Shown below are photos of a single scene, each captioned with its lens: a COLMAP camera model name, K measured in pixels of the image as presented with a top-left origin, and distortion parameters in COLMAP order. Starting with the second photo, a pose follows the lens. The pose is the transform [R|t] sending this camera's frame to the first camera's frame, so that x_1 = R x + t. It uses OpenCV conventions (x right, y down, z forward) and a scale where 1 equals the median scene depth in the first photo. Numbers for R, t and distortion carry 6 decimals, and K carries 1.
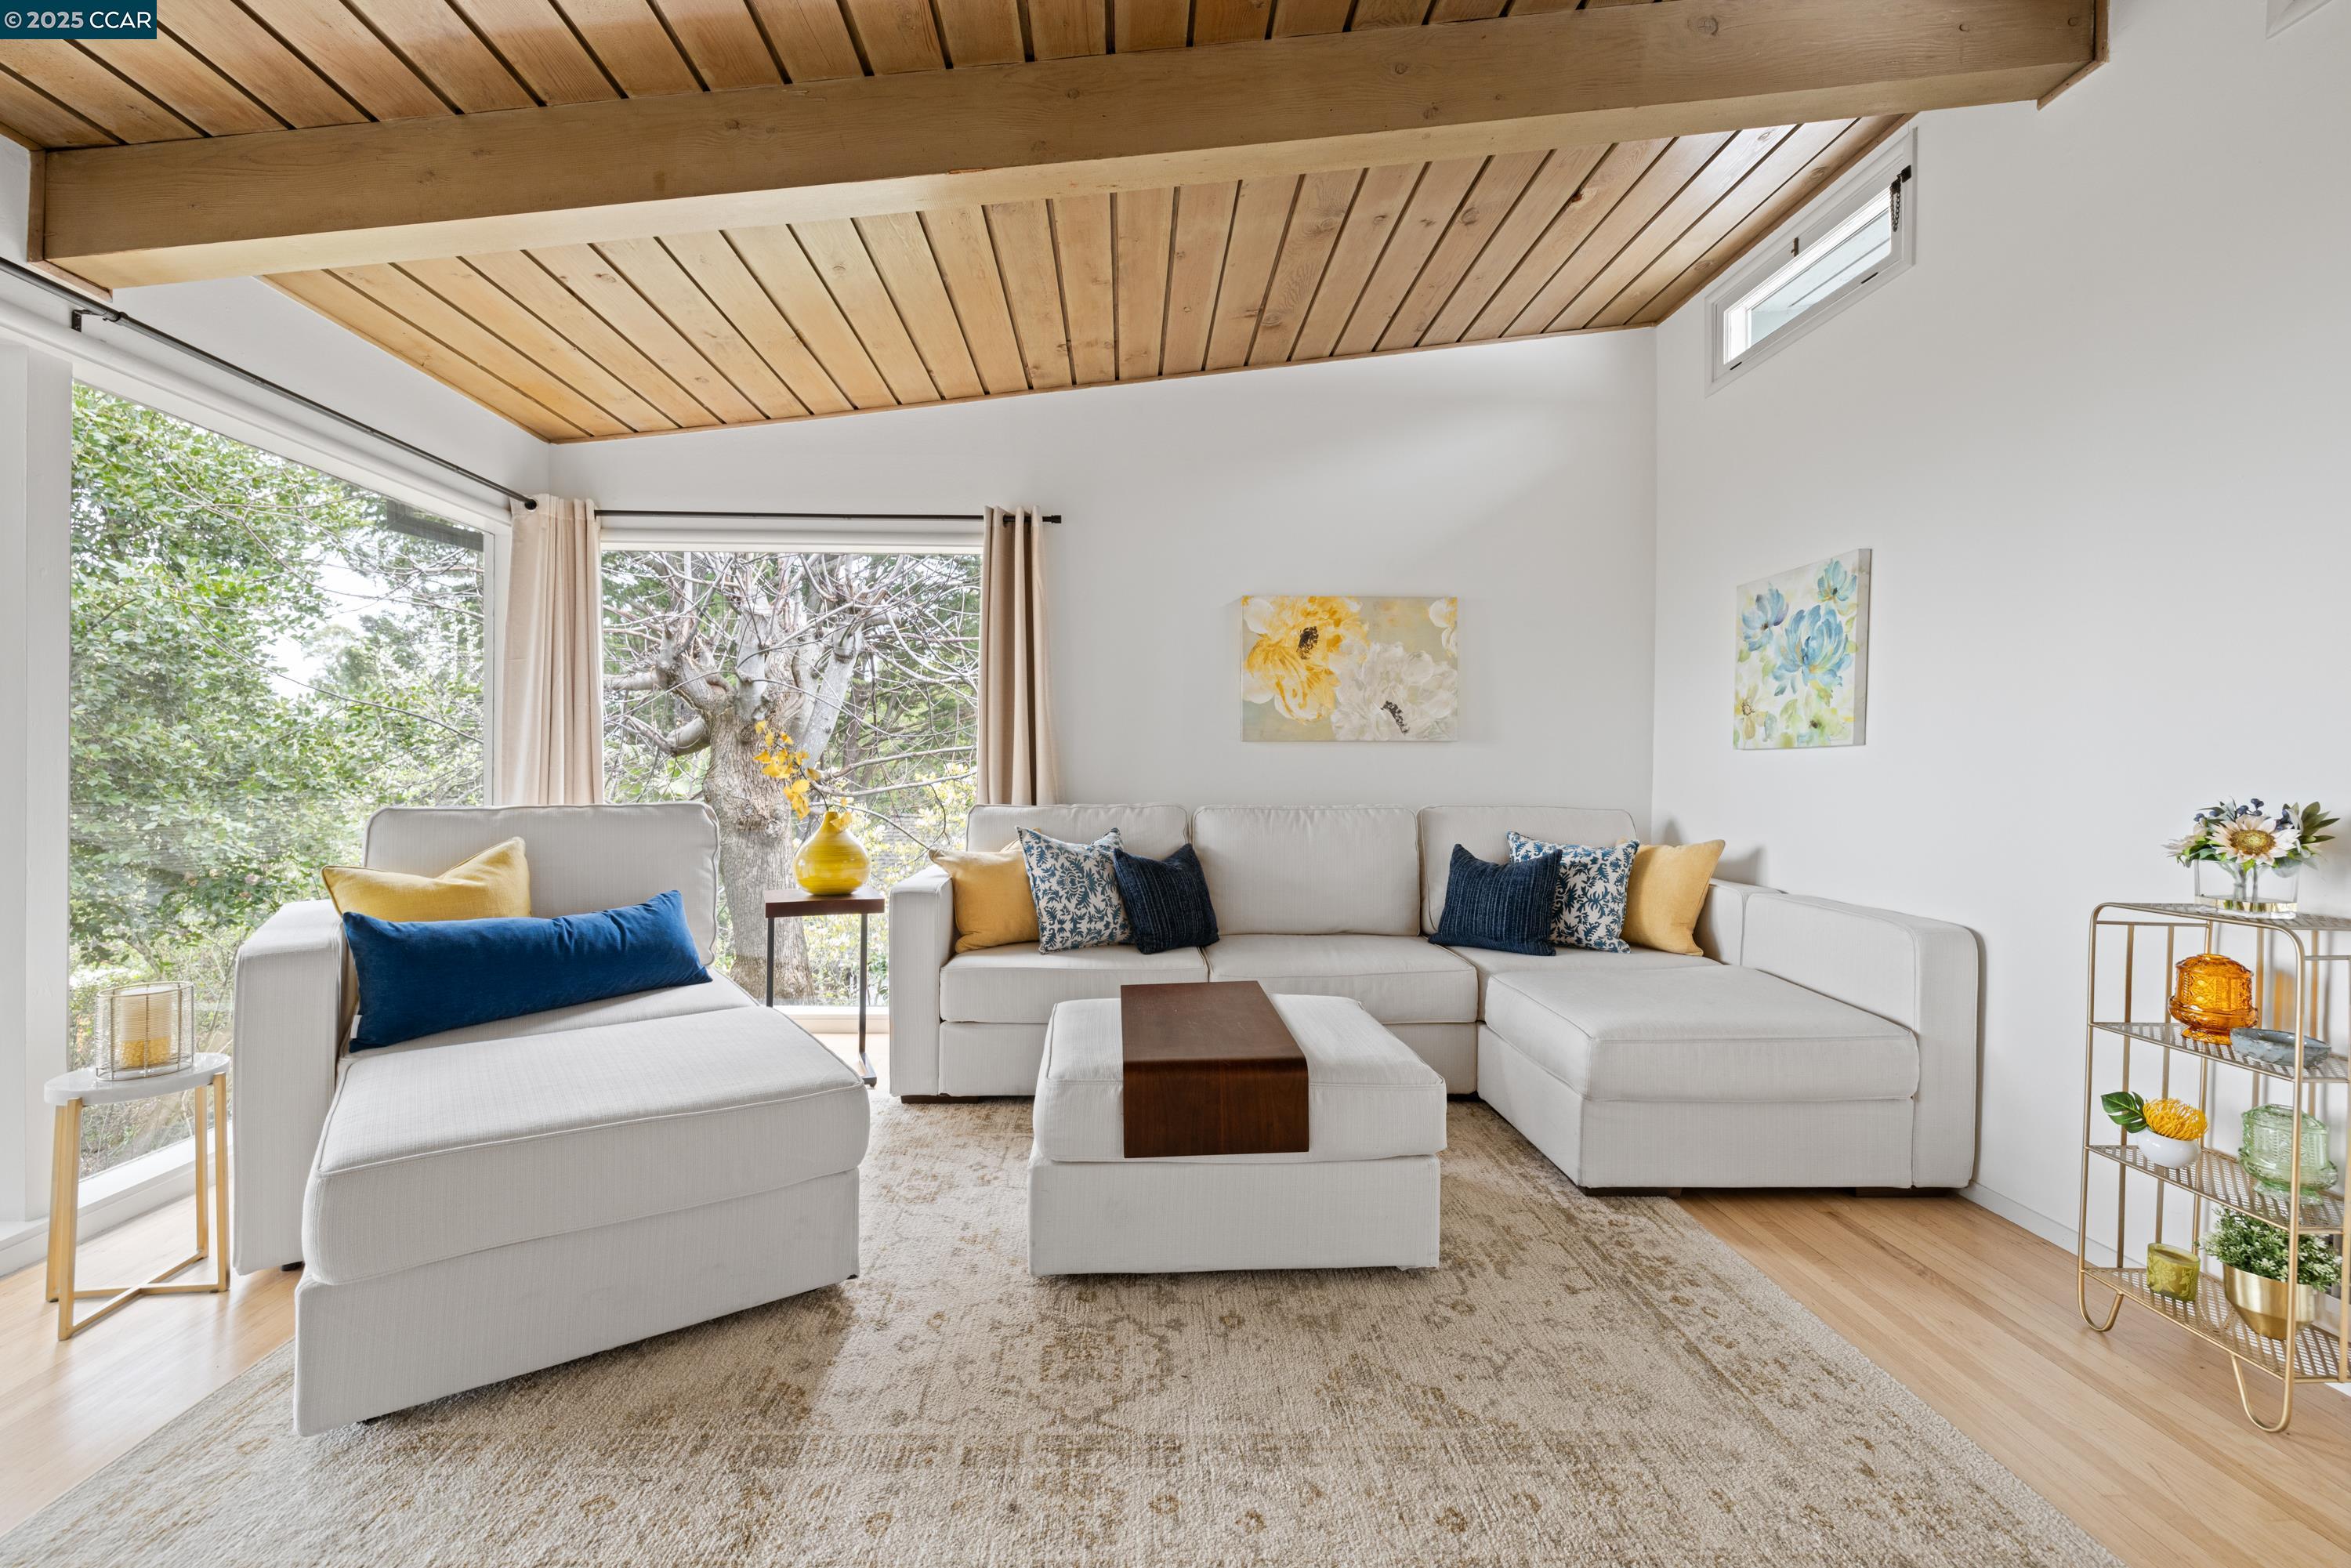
lens RADIAL K [[980.7, 0, 1163.5], [0, 980.7, 774.1], [0, 0, 1]] dist [0.000509, 0.000757]
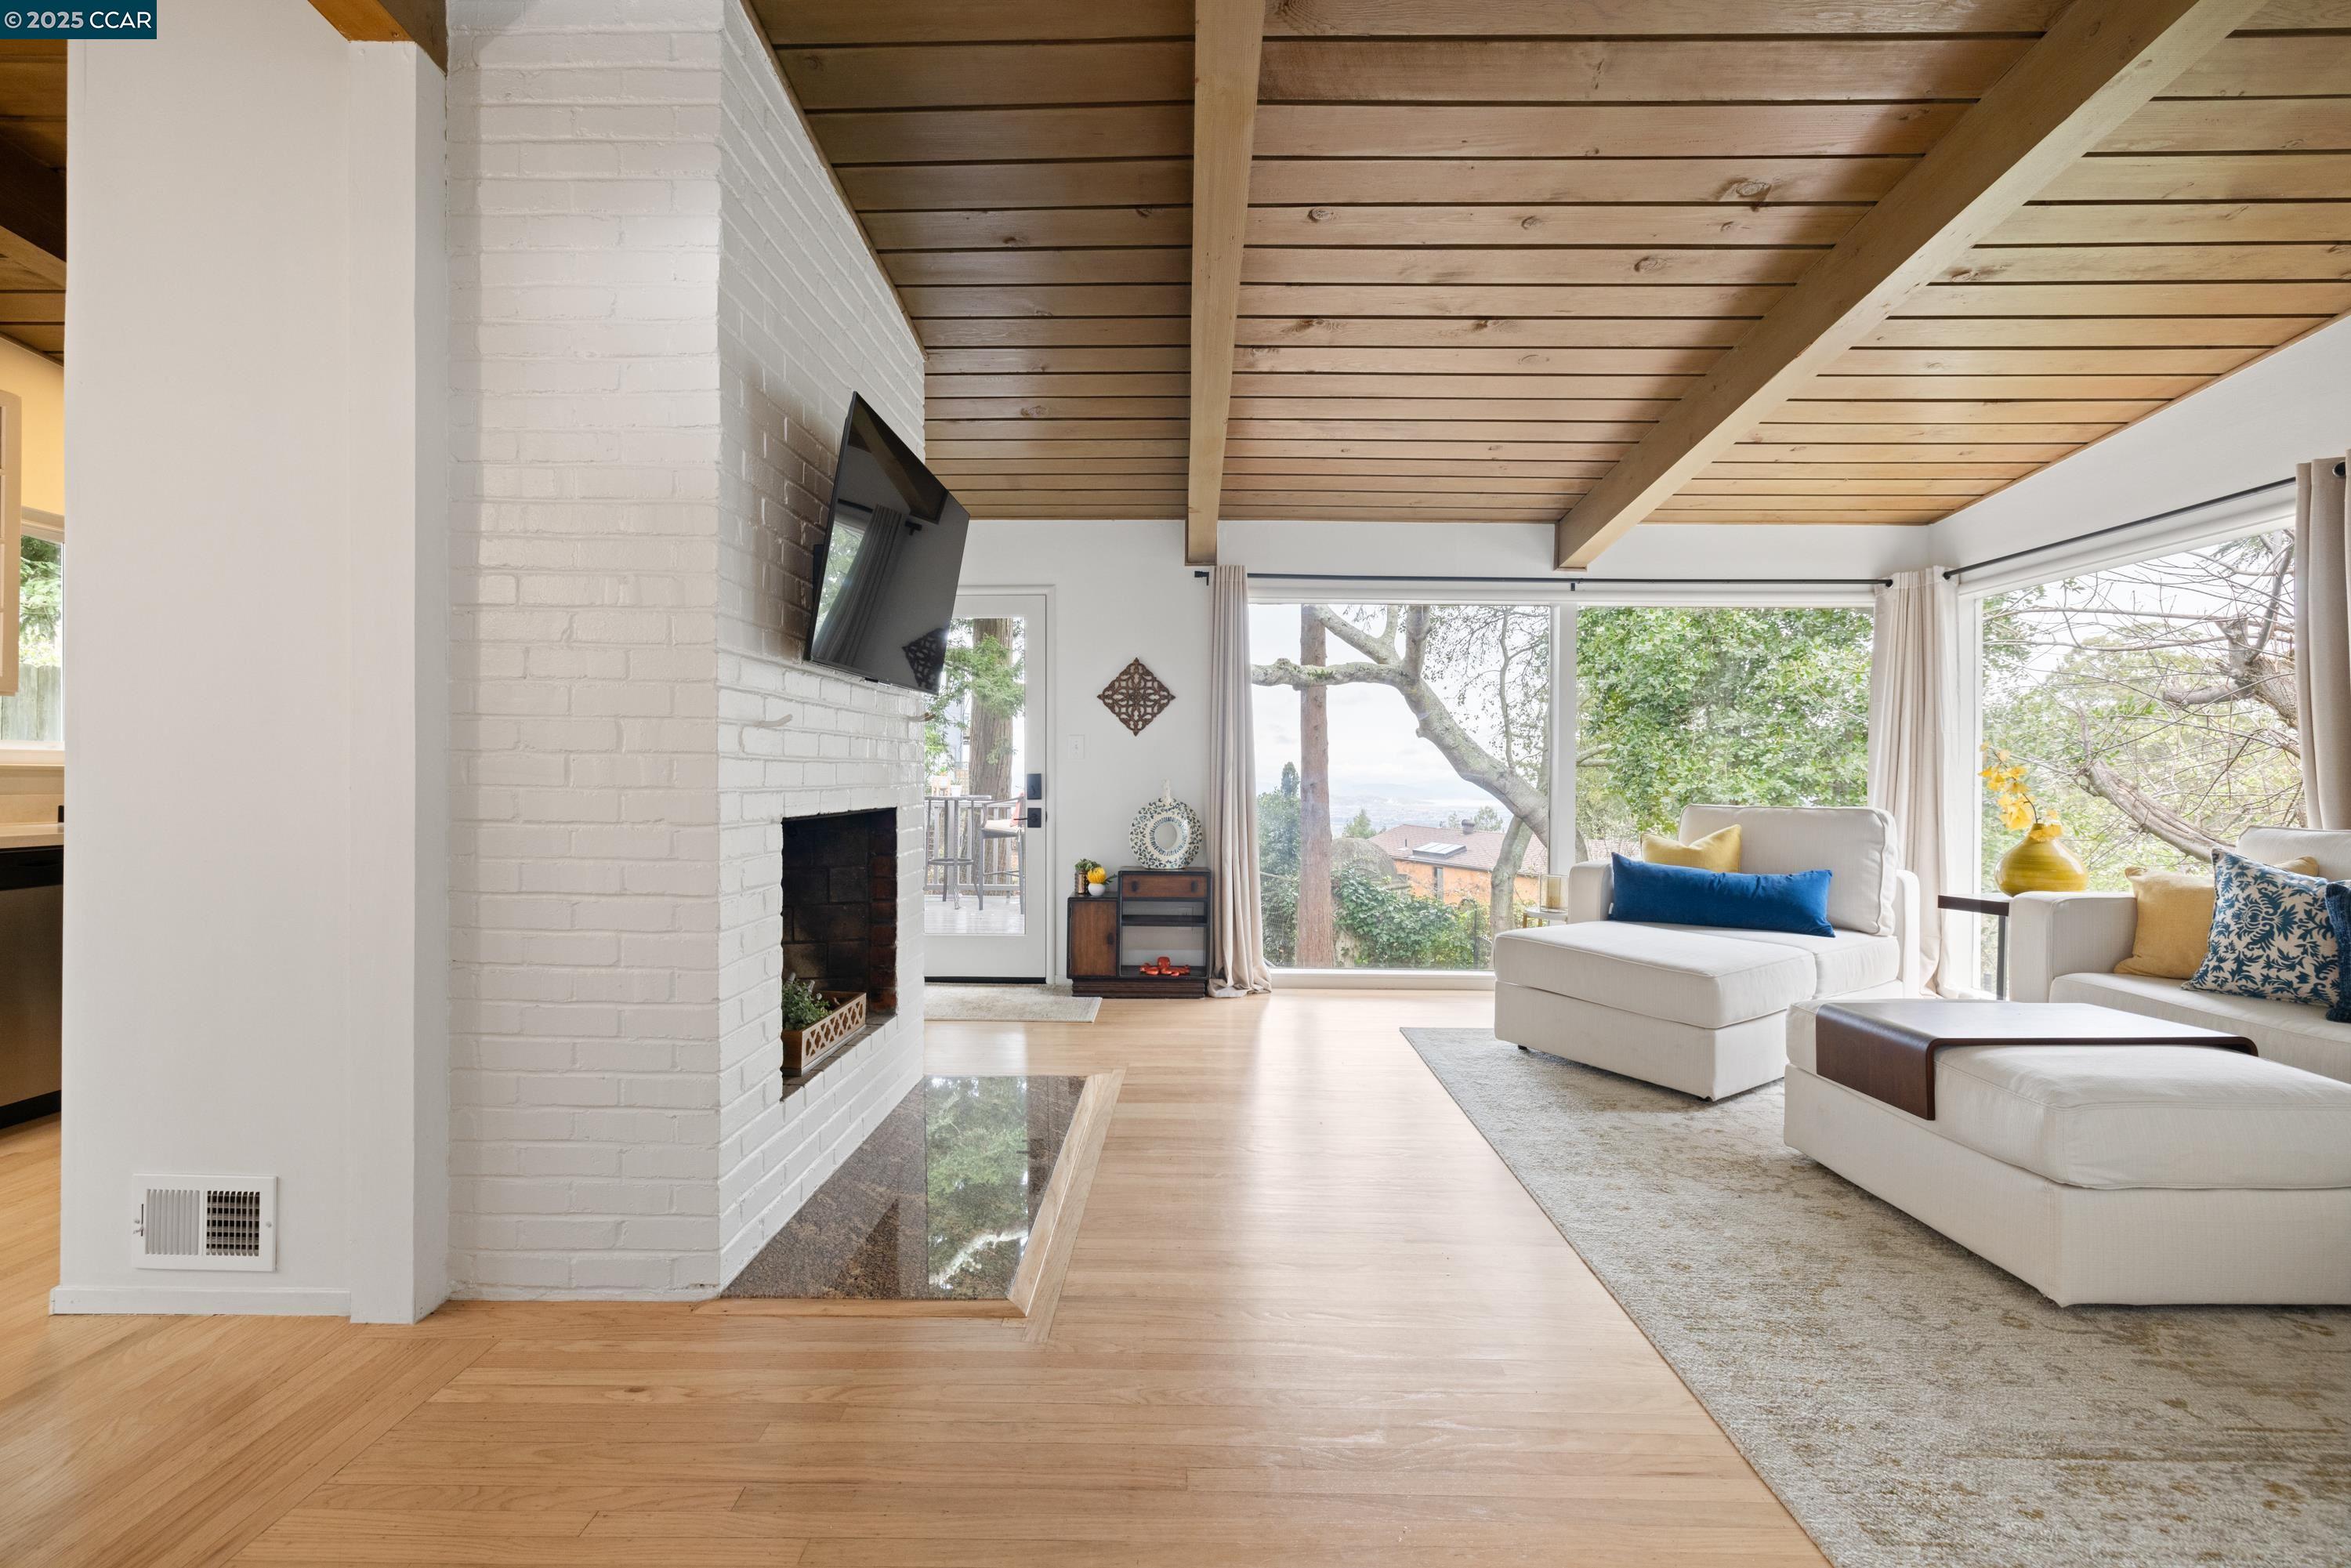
lens RADIAL K [[984.1, 0, 1167.0], [0, 984.1, 774.2], [0, 0, 1]] dist [0.003395, 0.000325]
pose [[-0.049767, -0.012207, -0.998686, 0.800200], [-0.012987, 0.999849, -0.011574, 0.009718], [0.998676, 0.012394, -0.049918, 0.115019]]
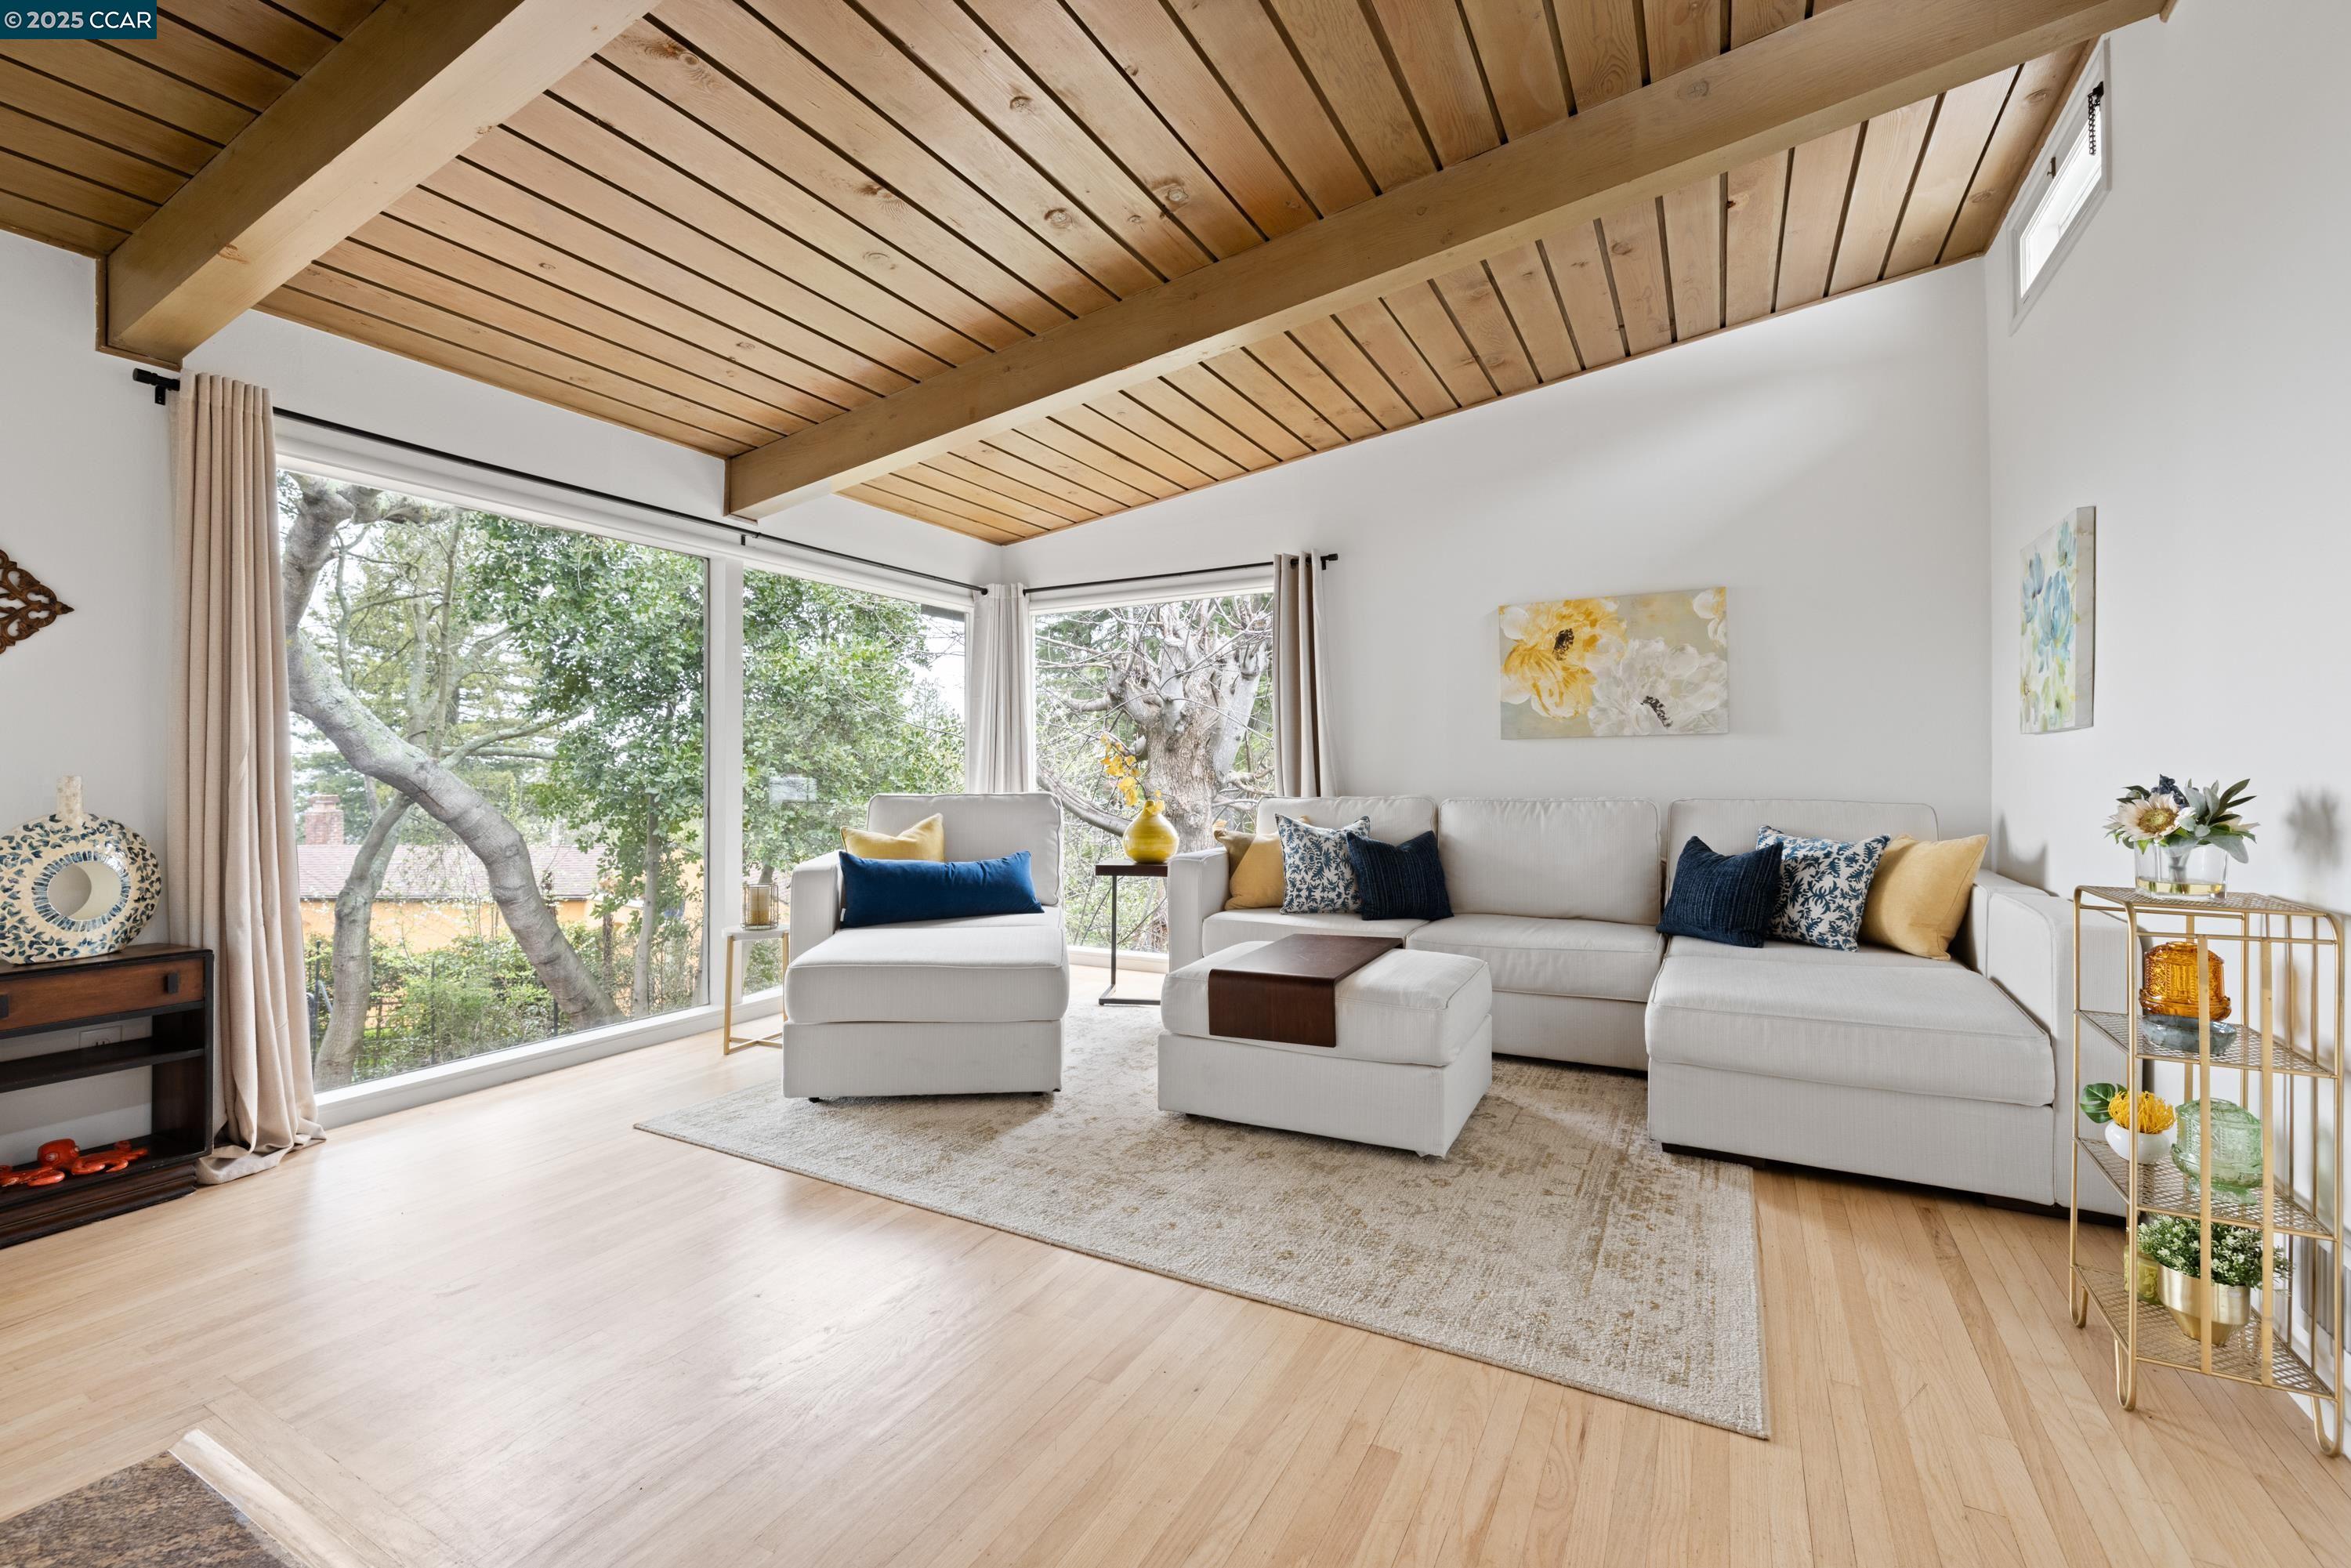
lens RADIAL K [[1024.2, 0, 1169.5], [0, 1024.2, 760.9], [0, 0, 1]] dist [0.005286, 0.000428]
pose [[0.862299, -0.016455, -0.506133, 0.407382], [0.007938, 0.999788, -0.018981, 0.010845], [0.506338, 0.012350, 0.862247, -0.198953]]
